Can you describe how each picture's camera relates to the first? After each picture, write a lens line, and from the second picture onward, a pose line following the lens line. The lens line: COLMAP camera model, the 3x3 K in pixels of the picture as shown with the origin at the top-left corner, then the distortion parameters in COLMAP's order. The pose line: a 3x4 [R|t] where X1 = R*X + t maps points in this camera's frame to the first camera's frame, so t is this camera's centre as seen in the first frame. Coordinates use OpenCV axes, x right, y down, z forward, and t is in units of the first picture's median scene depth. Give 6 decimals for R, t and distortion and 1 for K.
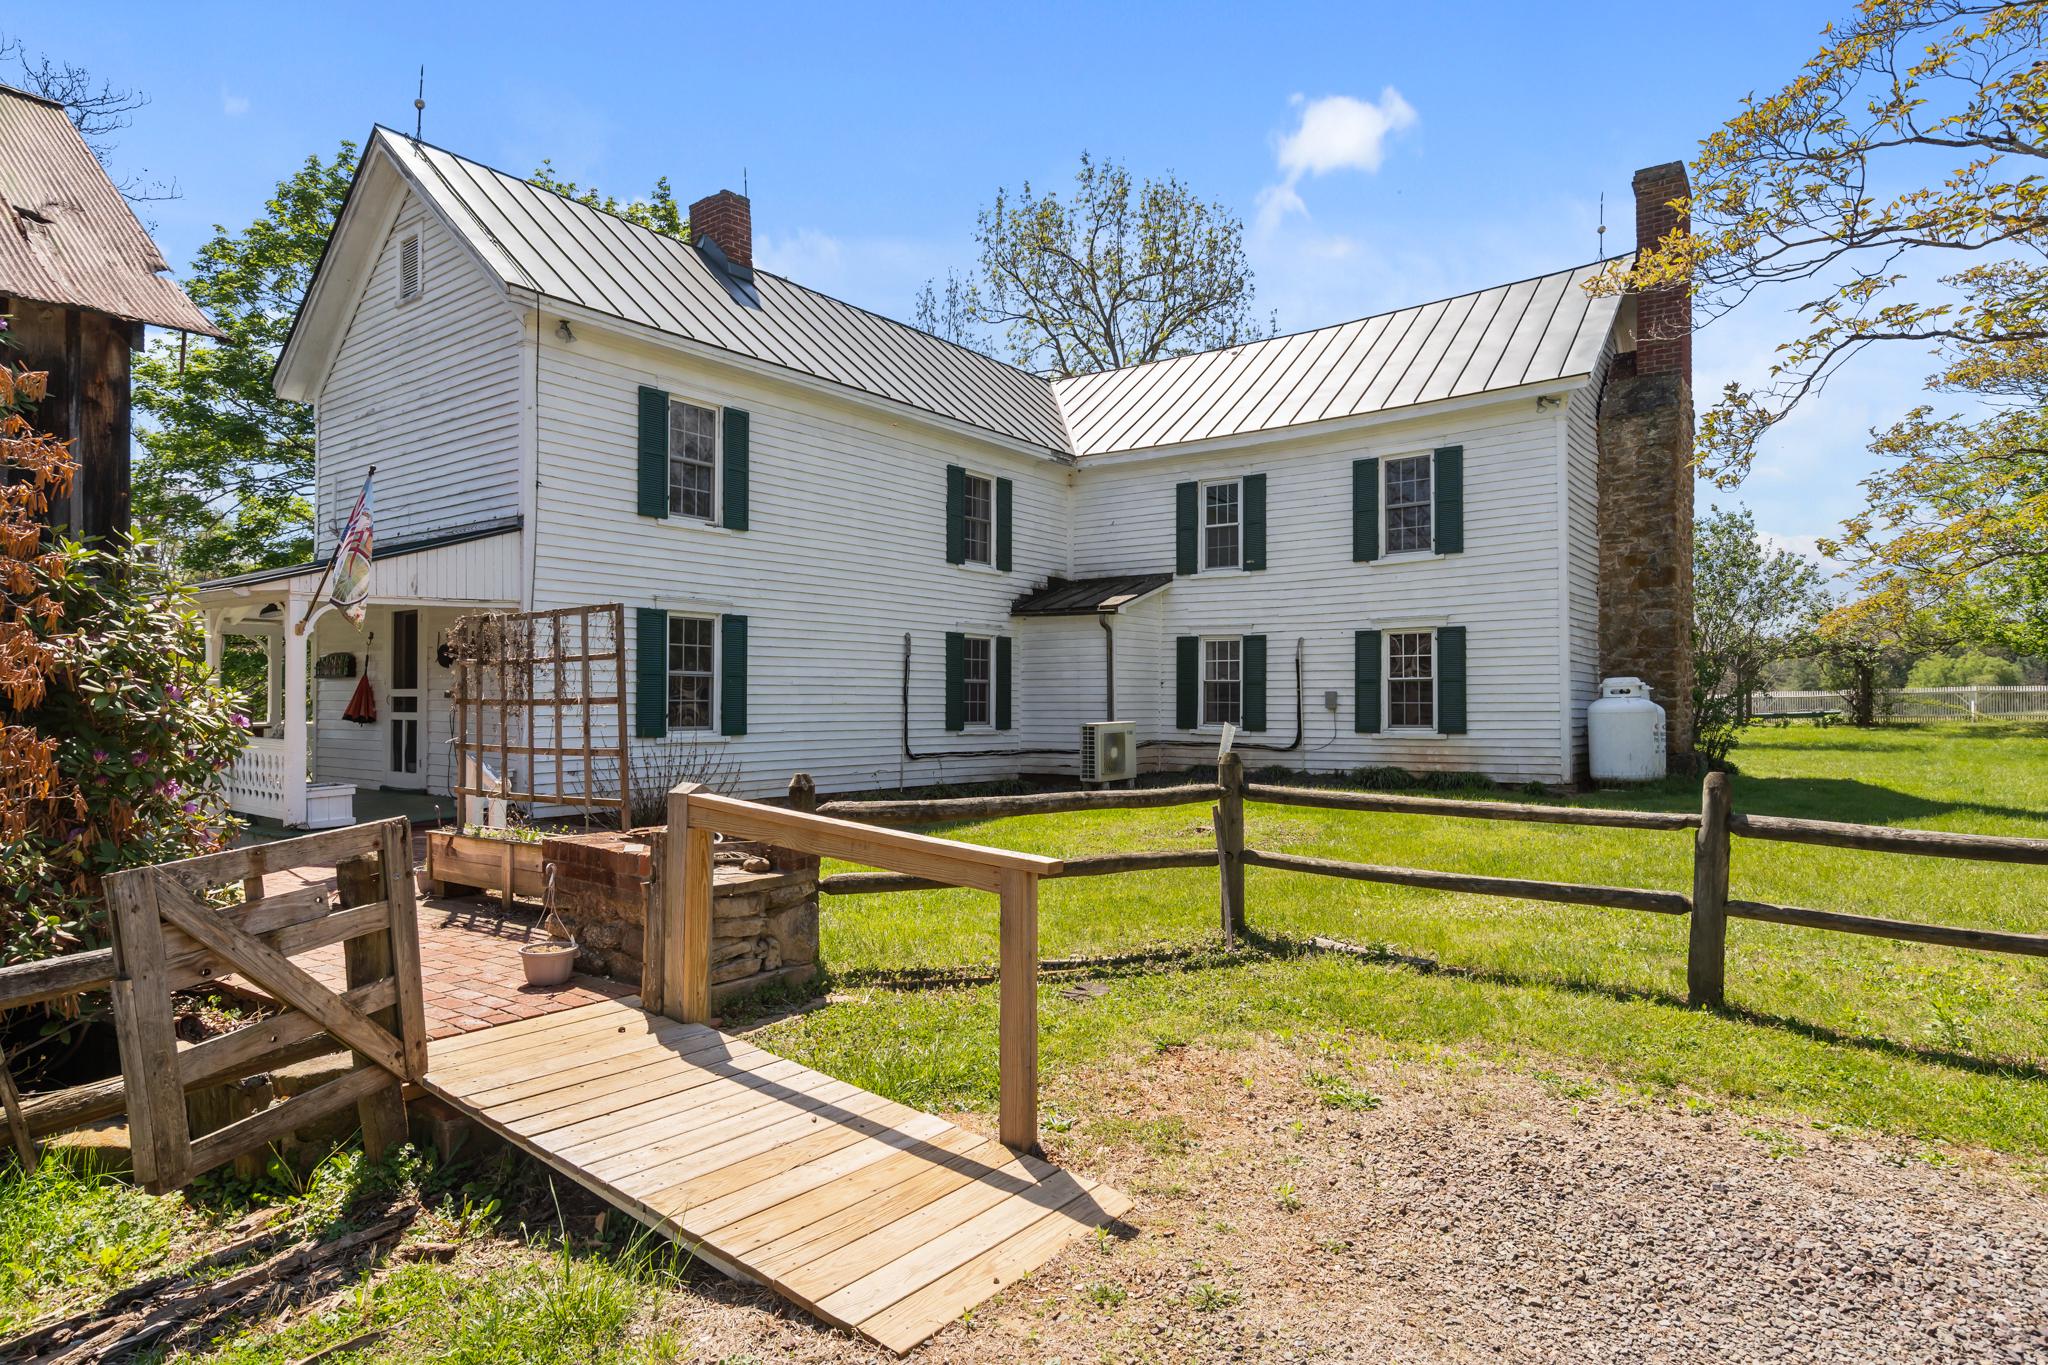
lens RADIAL K [[1164.7, 0, 1025.1], [0, 1164.7, 684.4], [0, 0, 1]] dist [0.000704, 0.000165]
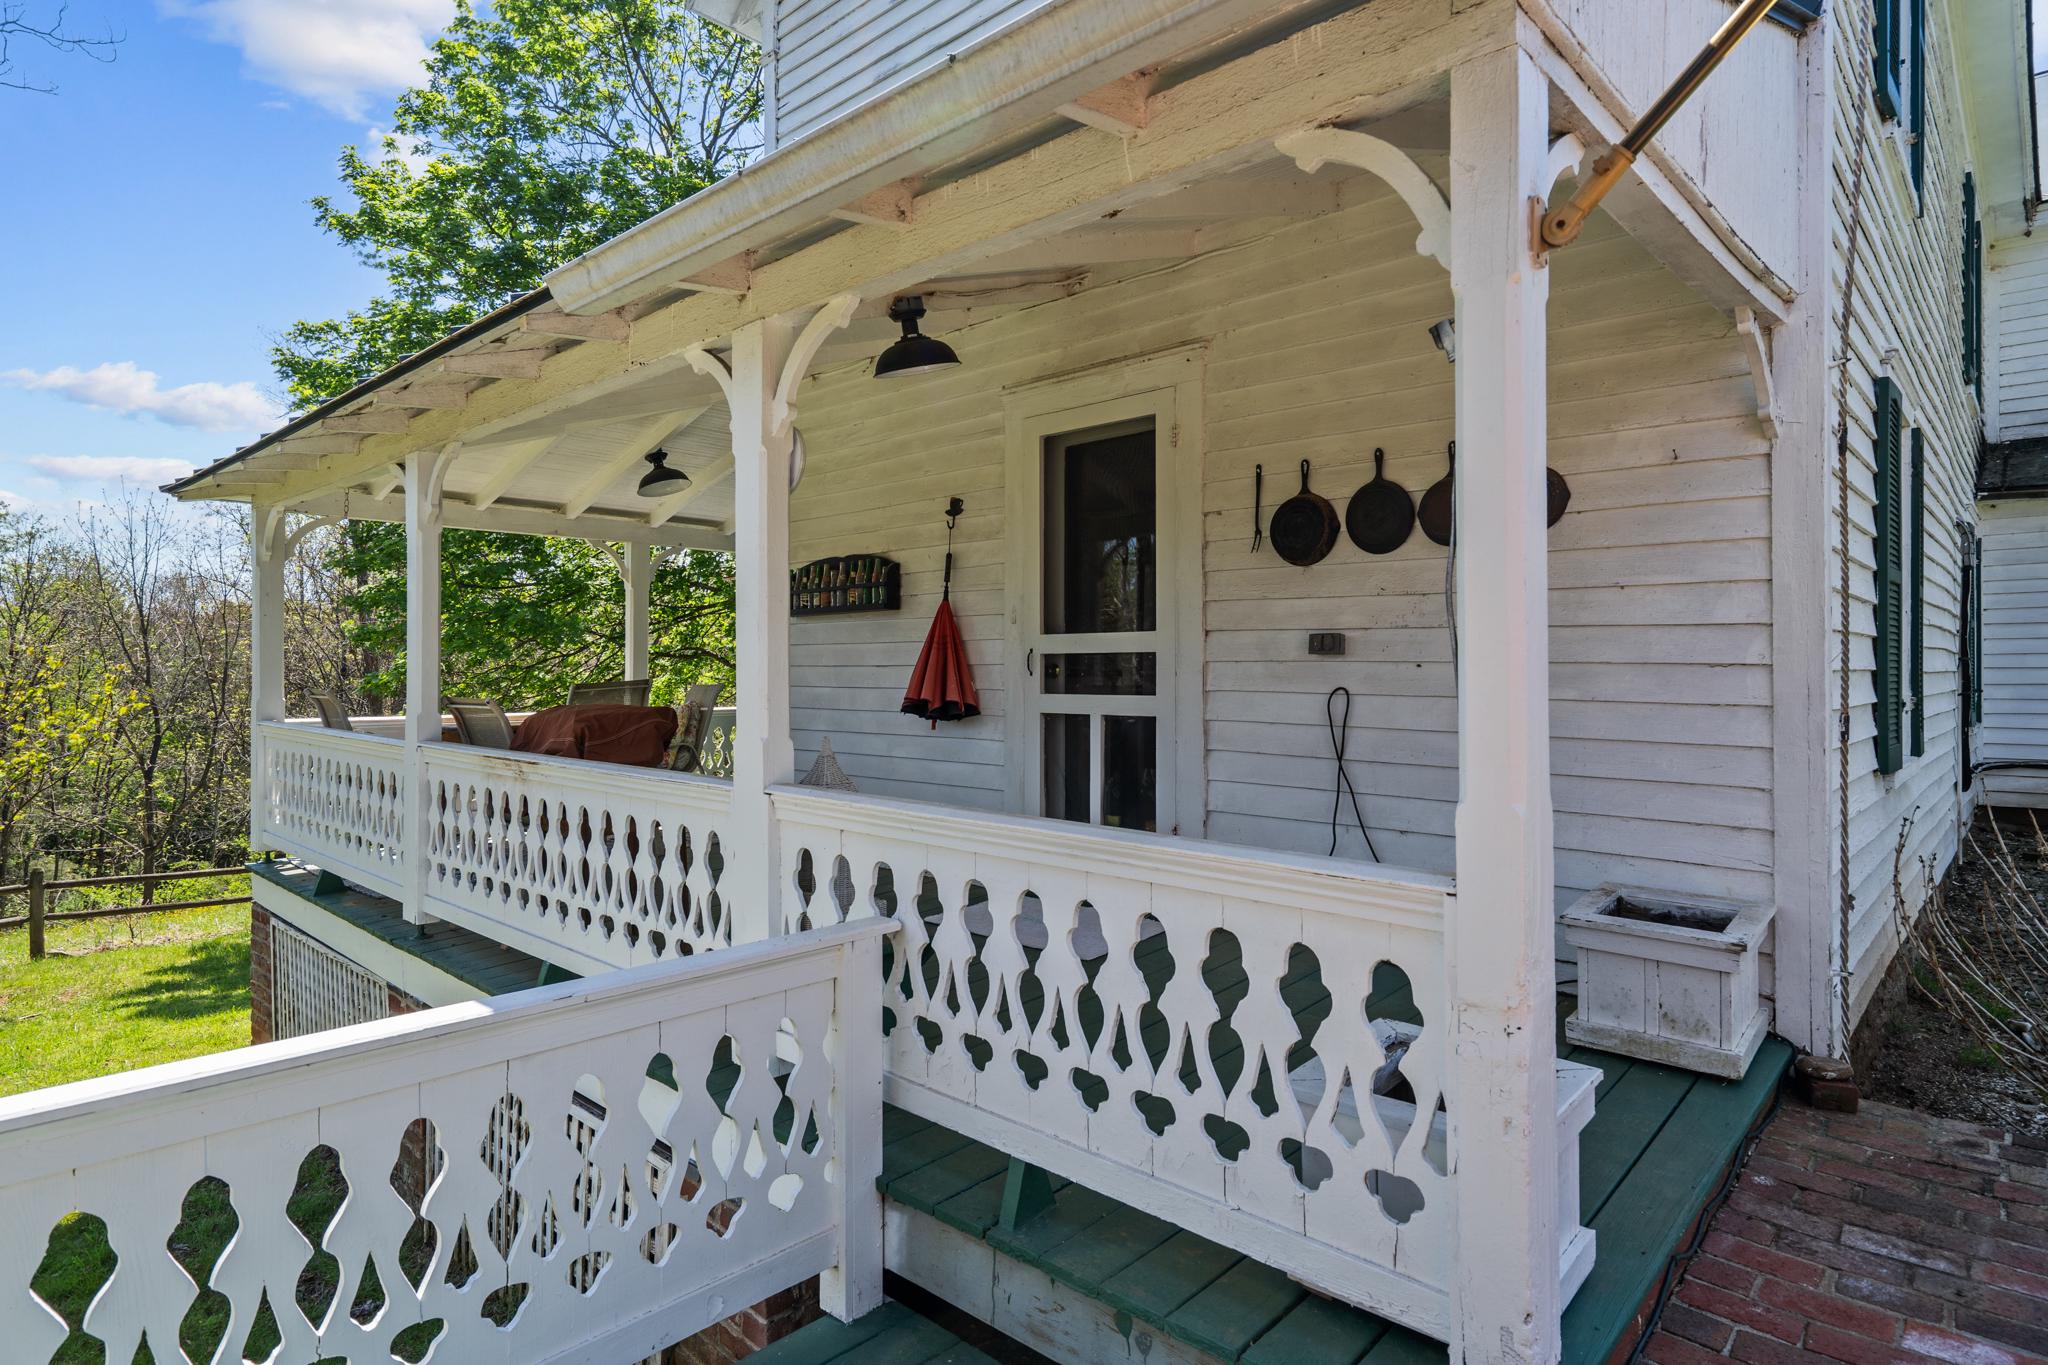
lens RADIAL K [[1103.3, 0, 1023.2], [0, 1103.3, 675.0], [0, 0, 1]] dist [0.002660, 0.000162]
pose [[0.995683, 0.001128, -0.092808, -0.501858], [0.000927, 0.999755, 0.022106, 0.008732], [0.092810, -0.022097, 0.995439, 0.613065]]
